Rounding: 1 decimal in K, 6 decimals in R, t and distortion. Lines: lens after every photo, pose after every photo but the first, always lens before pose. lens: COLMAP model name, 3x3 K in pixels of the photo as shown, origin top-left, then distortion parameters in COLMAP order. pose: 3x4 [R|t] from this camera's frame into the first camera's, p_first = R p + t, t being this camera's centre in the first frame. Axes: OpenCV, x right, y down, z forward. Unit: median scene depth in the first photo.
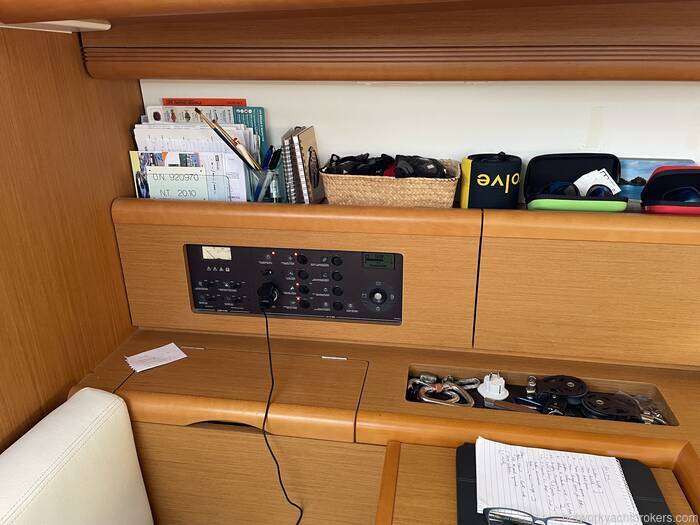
lens RADIAL K [[522.3, 0, 350.0], [0, 522.3, 262.5], [0, 0, 1]] dist [0.096473, -0.128277]
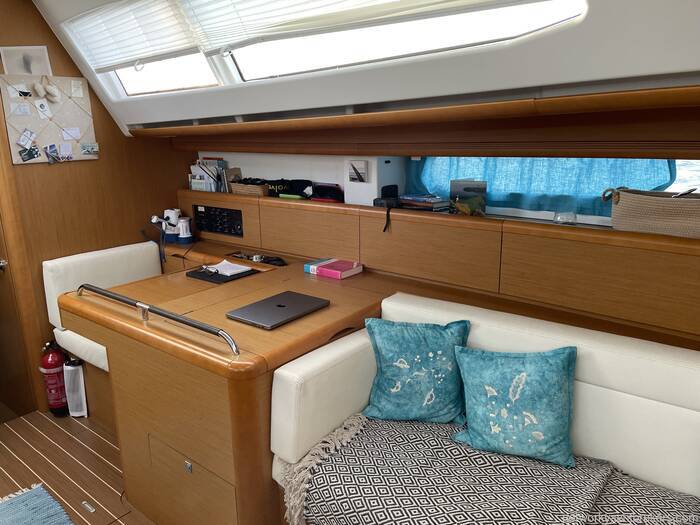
lens RADIAL K [[522.3, 0, 350.0], [0, 522.3, 262.5], [0, 0, 1]] dist [0.096473, -0.128277]
pose [[0.865047, 0.114833, -0.488372, 1.876287], [-0.182688, 0.978719, -0.093462, 0.387971], [0.467246, 0.170069, 0.867616, -1.061315]]
